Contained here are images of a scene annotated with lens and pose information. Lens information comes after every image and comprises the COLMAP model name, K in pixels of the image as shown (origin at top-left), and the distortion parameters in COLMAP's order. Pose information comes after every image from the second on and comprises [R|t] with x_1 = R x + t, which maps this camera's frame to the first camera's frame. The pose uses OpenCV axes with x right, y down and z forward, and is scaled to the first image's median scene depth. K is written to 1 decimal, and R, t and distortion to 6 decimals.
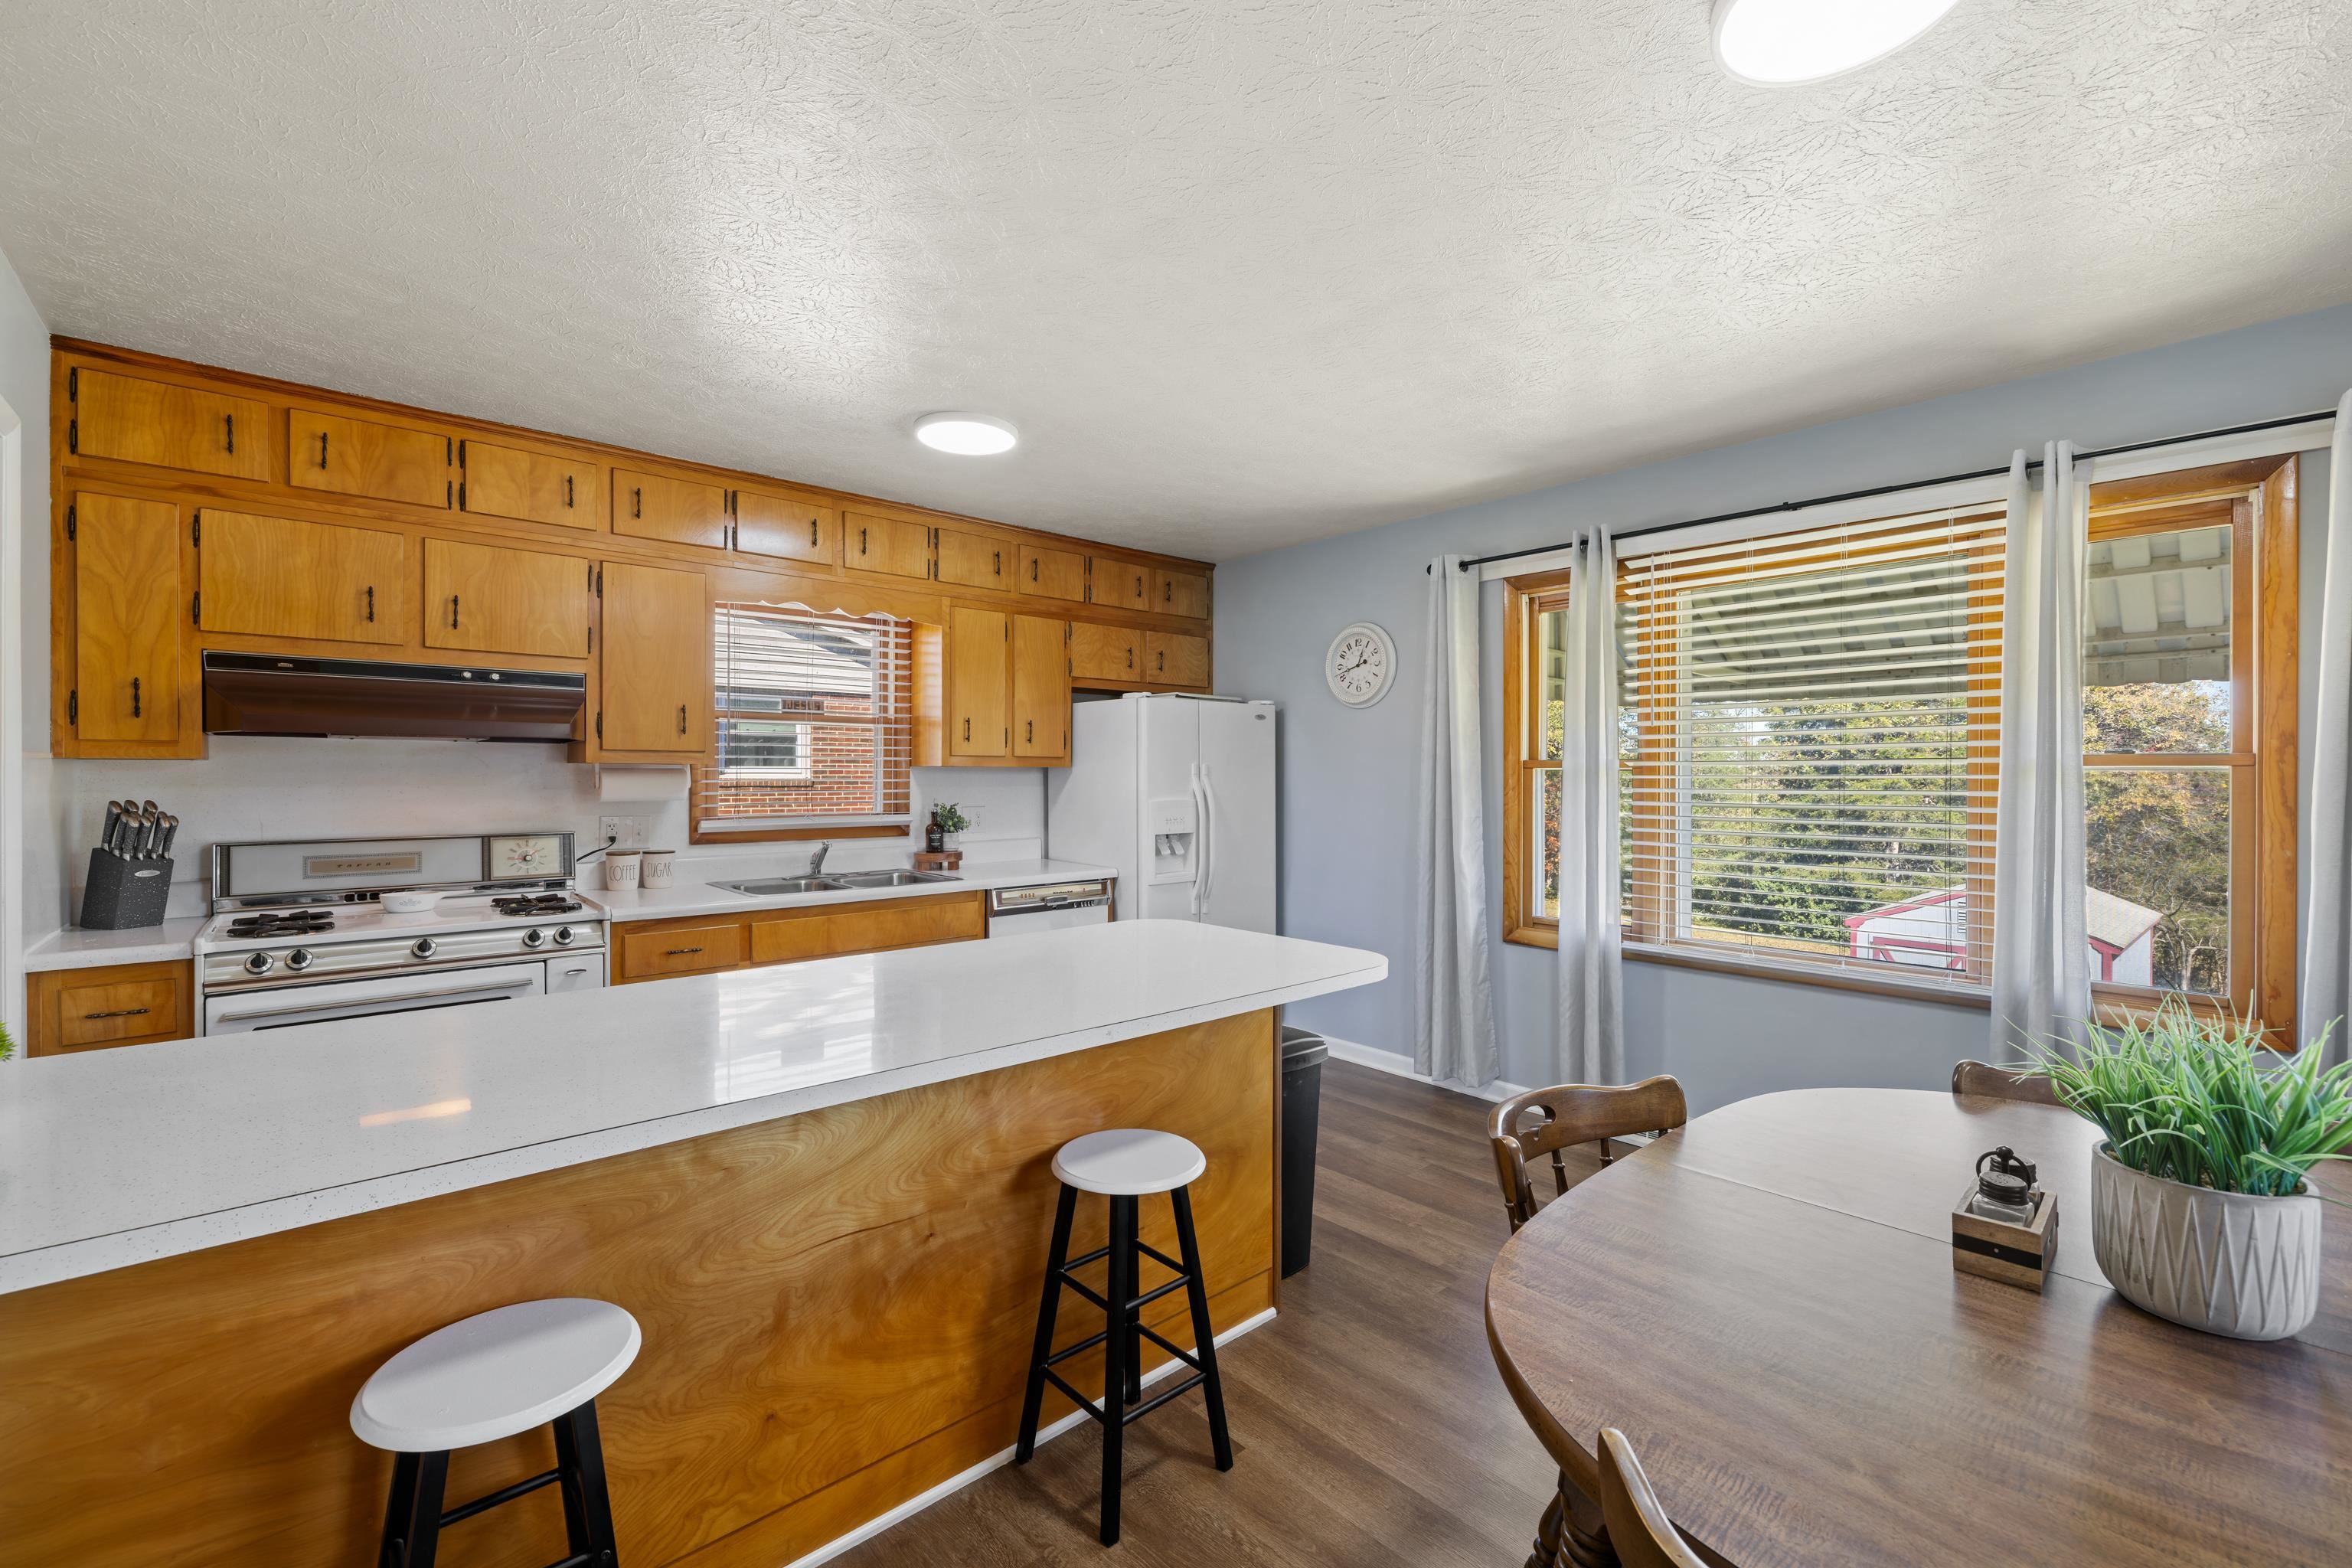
lens RADIAL K [[991.0, 0, 1176.0], [0, 991.0, 784.0], [0, 0, 1]] dist [0.016391, -0.000230]
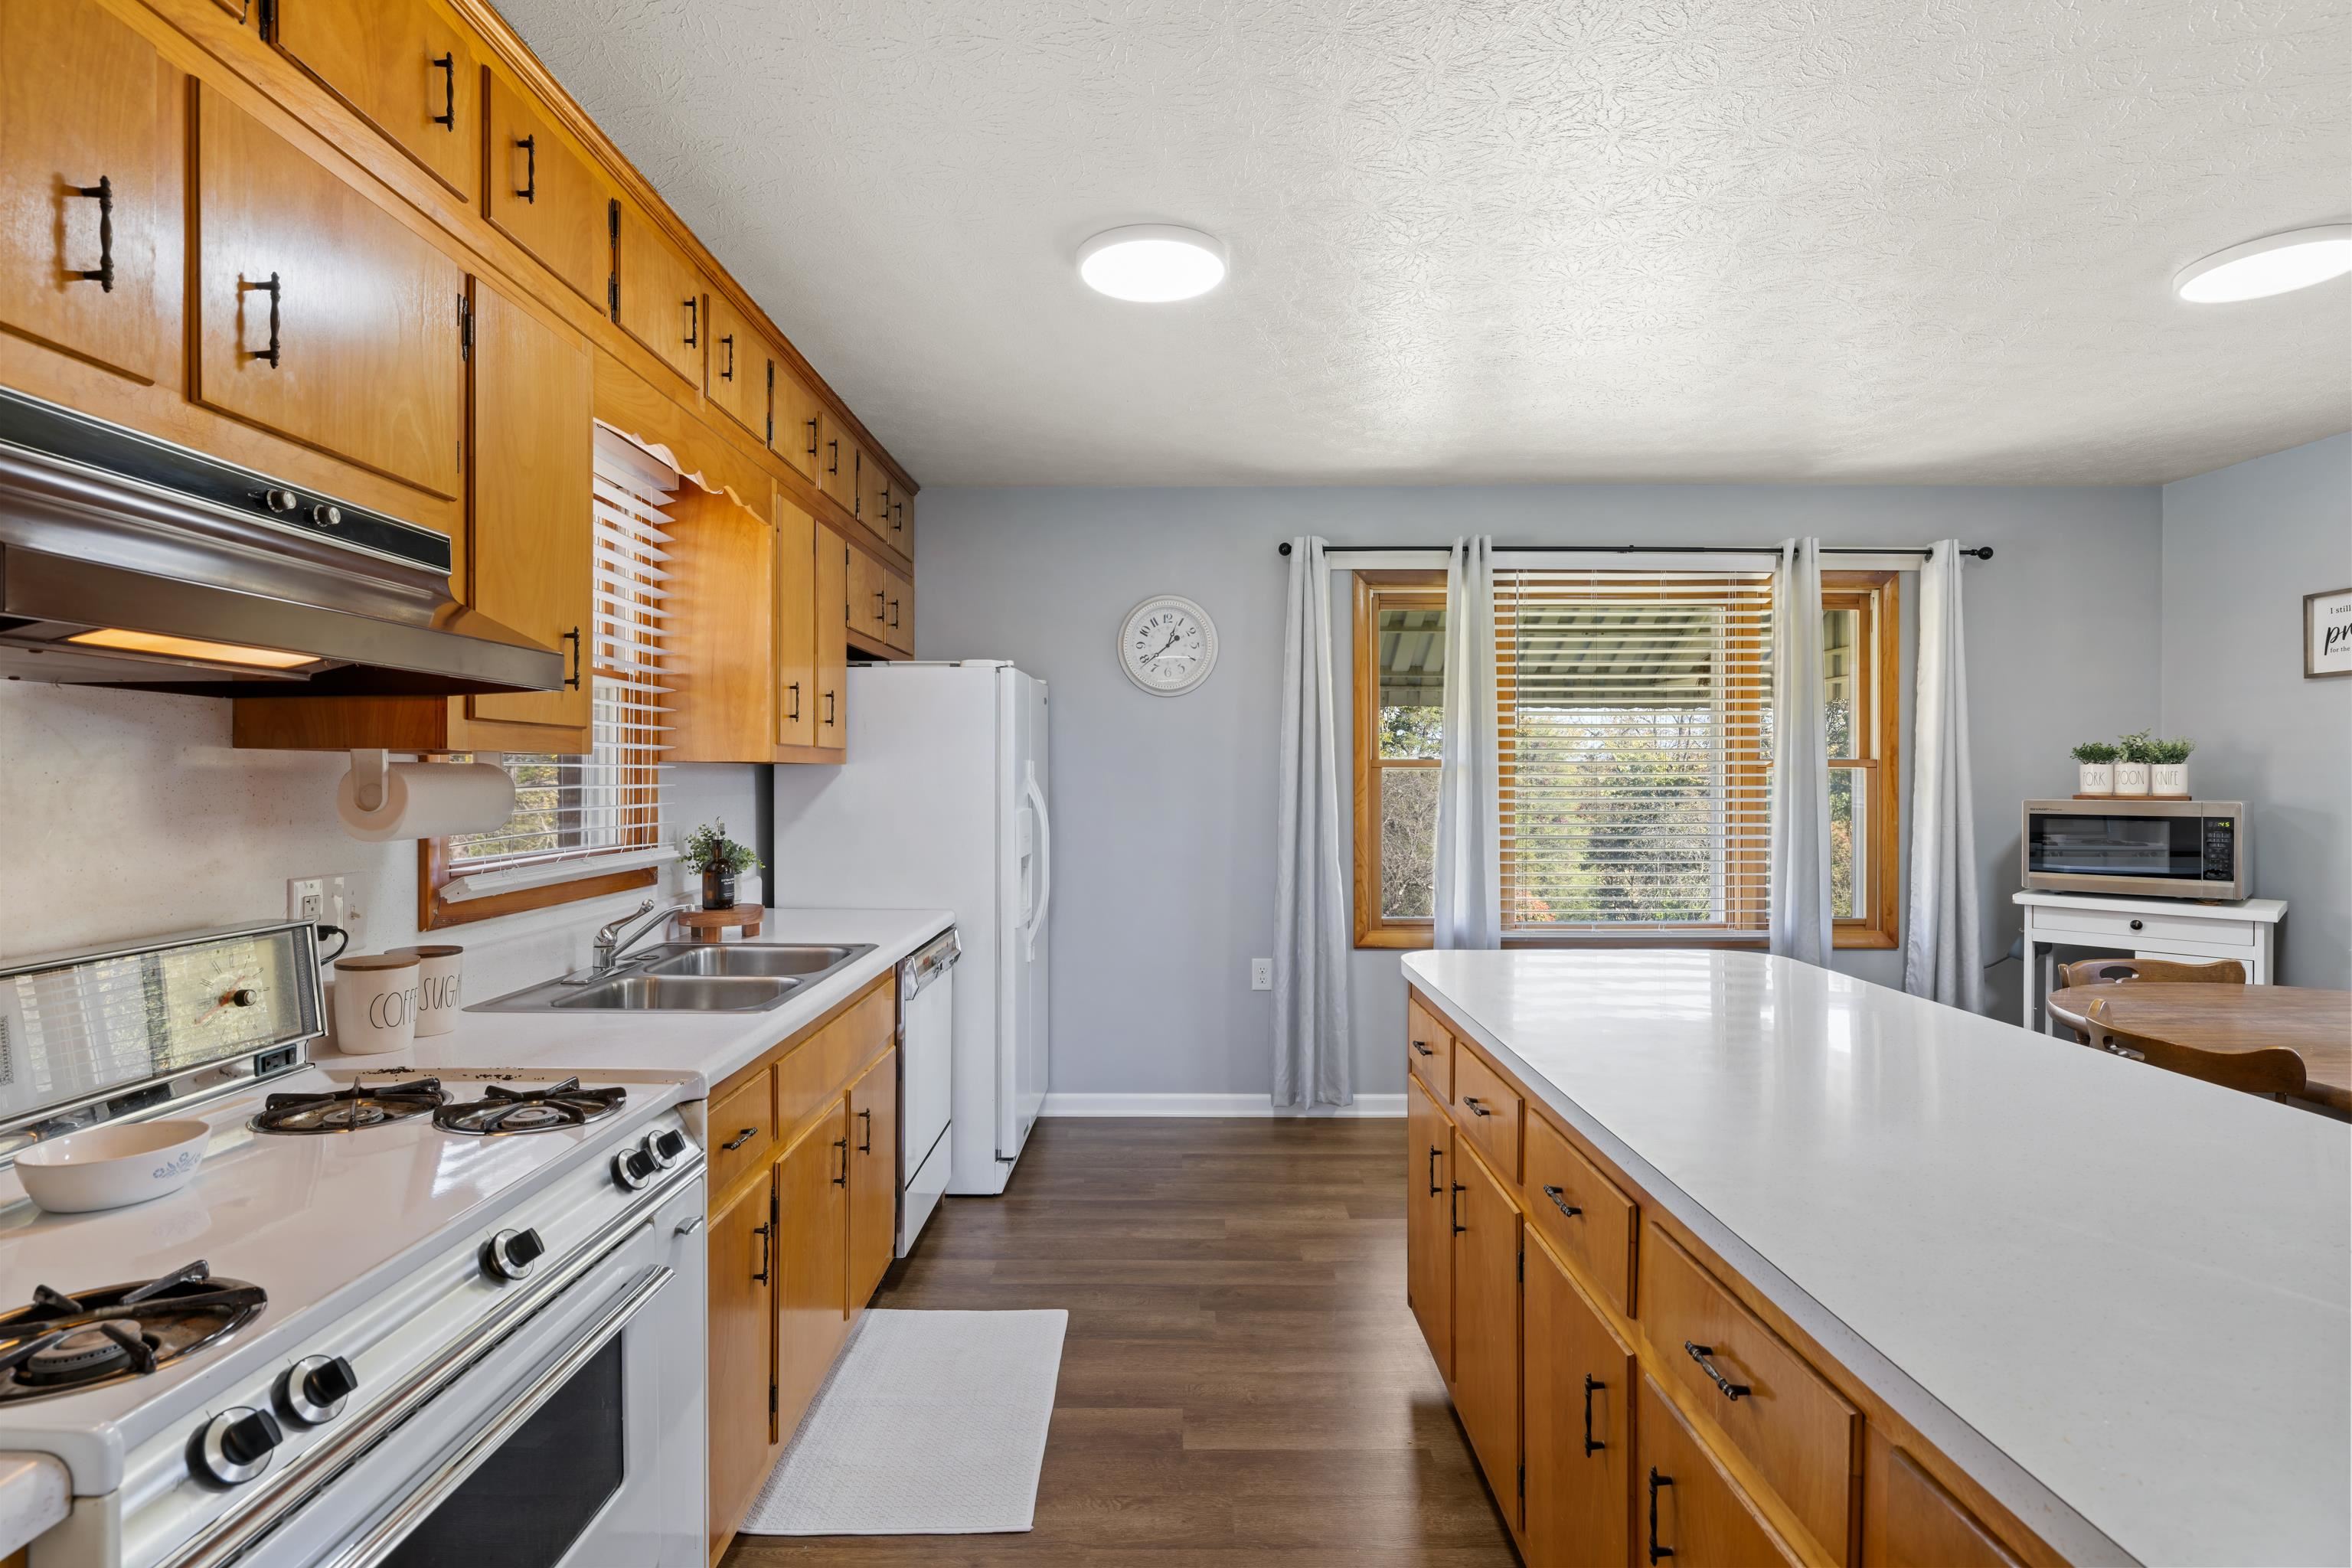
lens RADIAL K [[1172.6, 0, 1176.0], [0, 1172.6, 784.0], [0, 0, 1]] dist [0.001198, 0.000101]
pose [[0.667629, -0.008532, 0.744445, -0.754301], [0.010964, 0.999939, 0.001627, -0.004469], [-0.744413, 0.007076, 0.667682, 0.446679]]
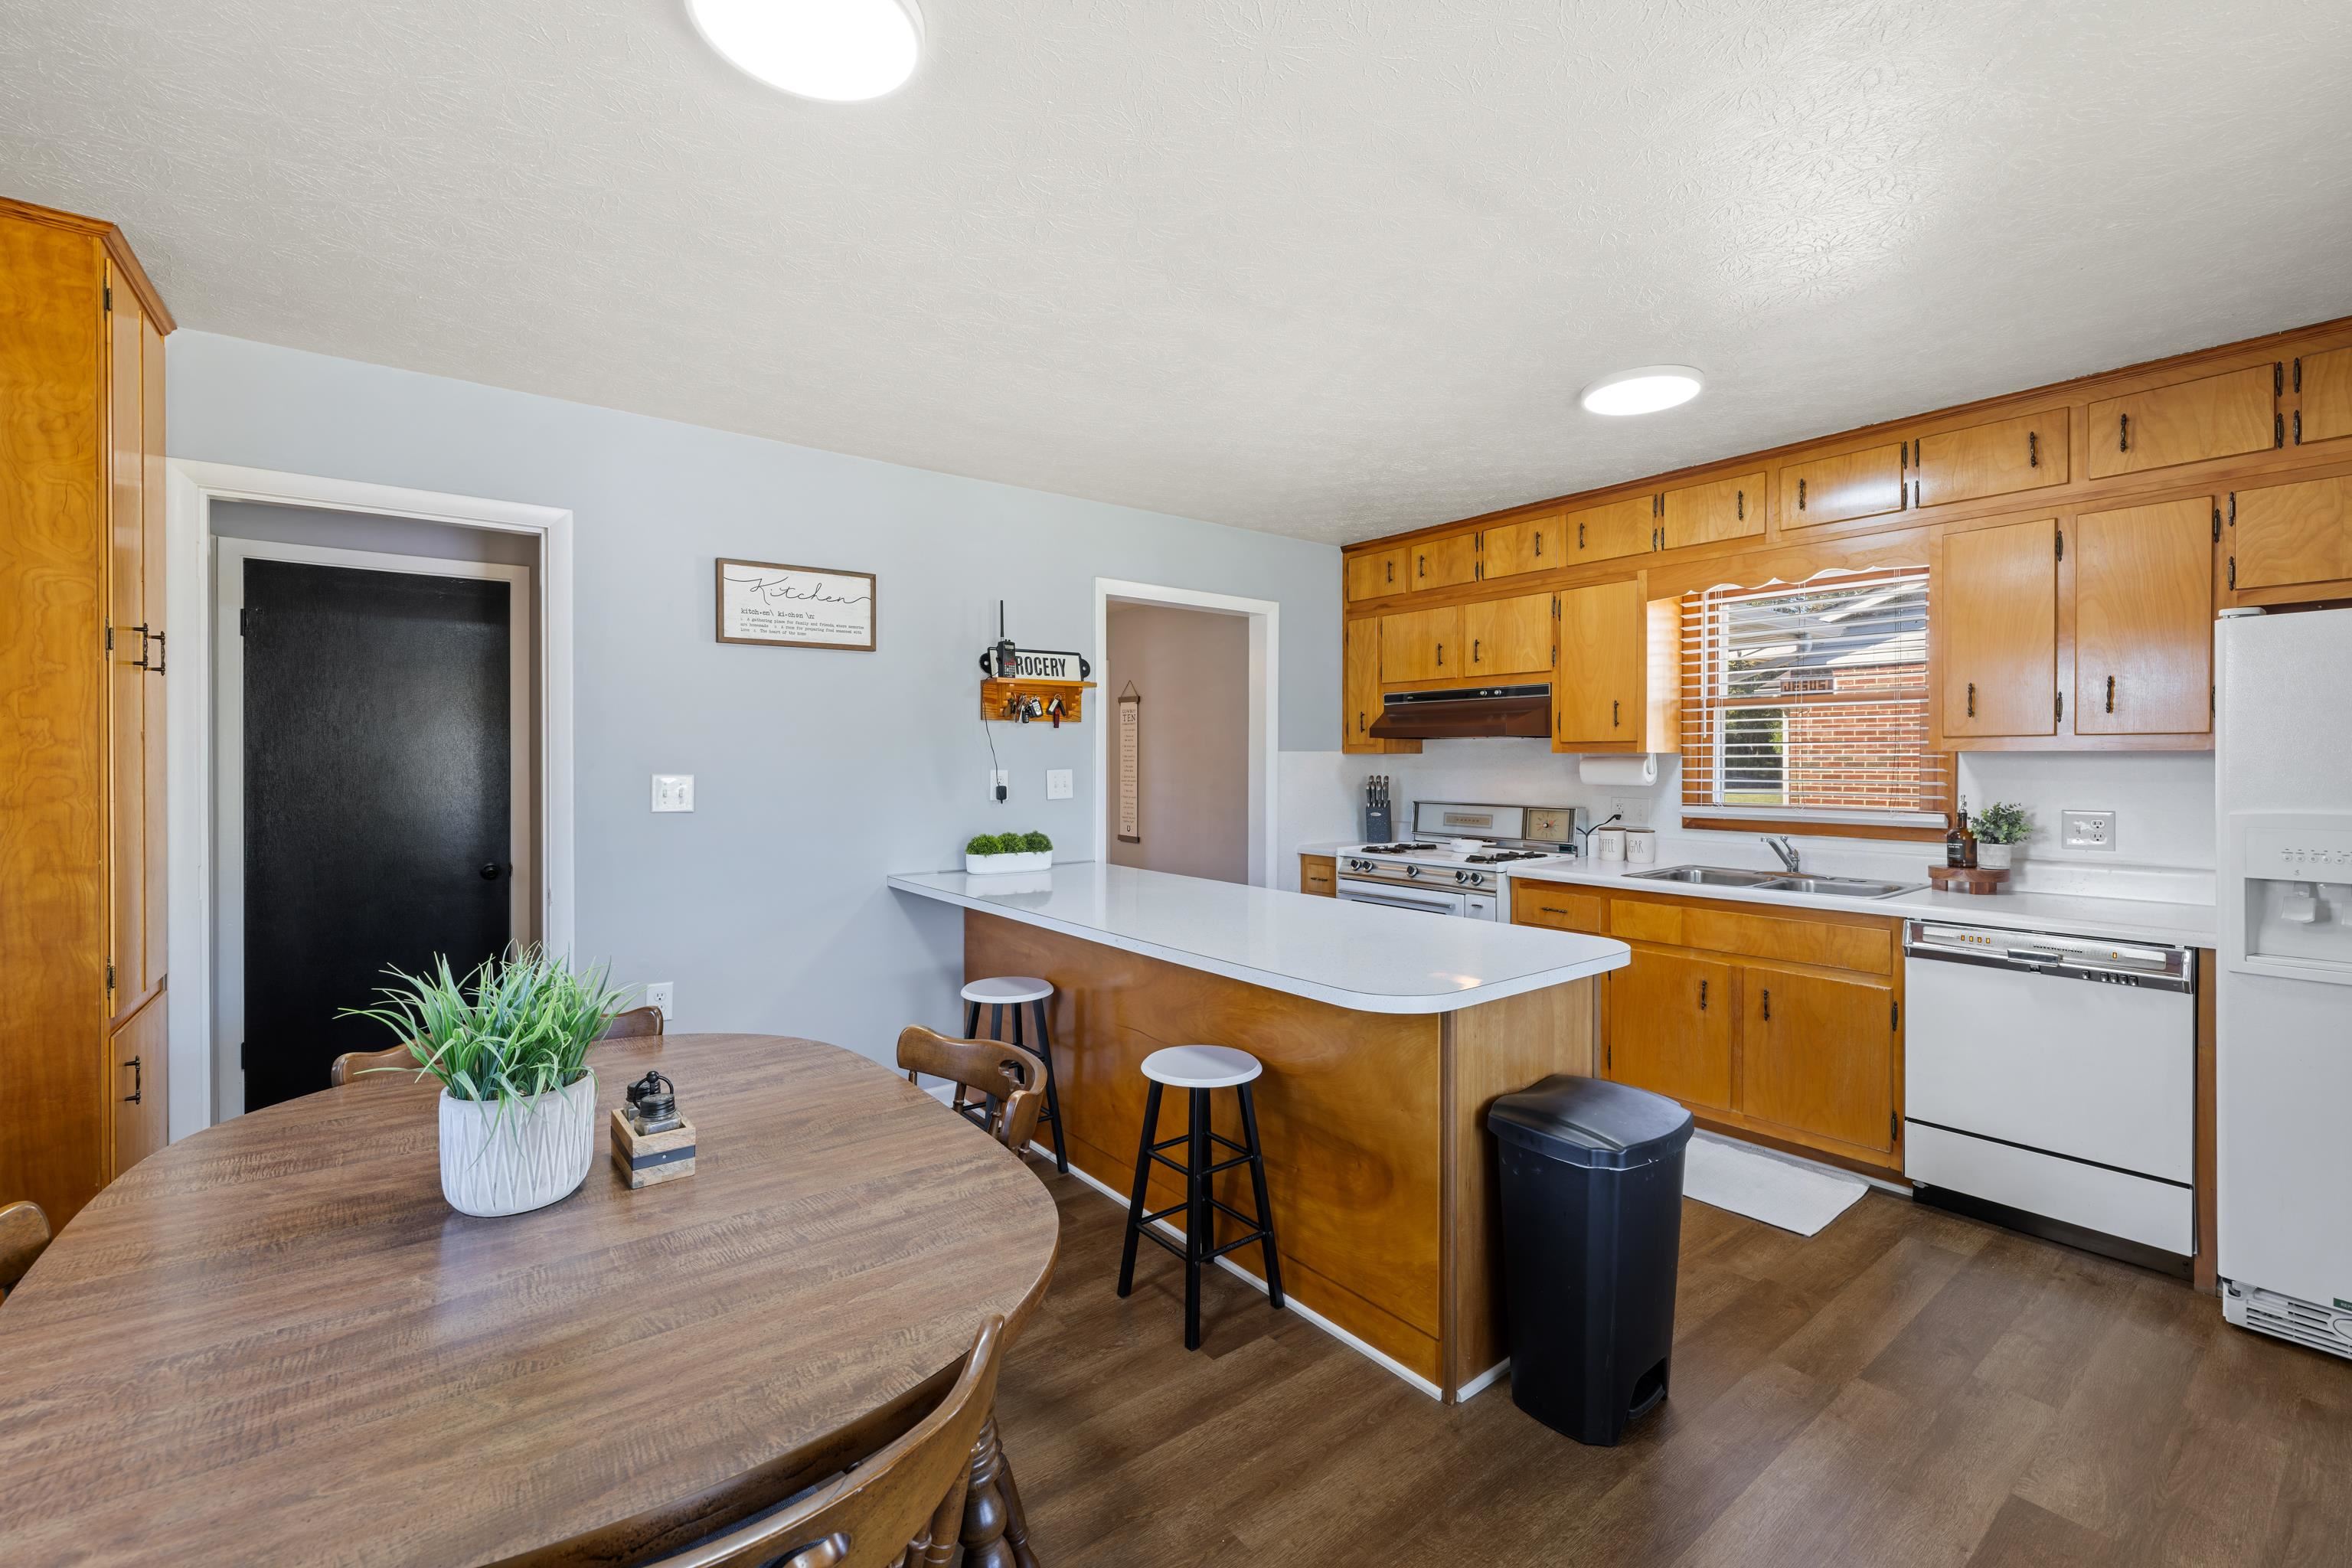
lens RADIAL K [[999.3, 0, 1170.9], [0, 999.3, 763.3], [0, 0, 1]] dist [-0.000969, -0.000055]
pose [[-0.069794, -0.000238, -0.997561, 0.710832], [-0.013359, 0.999911, 0.000696, -0.002435], [0.997472, 0.013375, -0.069791, 0.610420]]
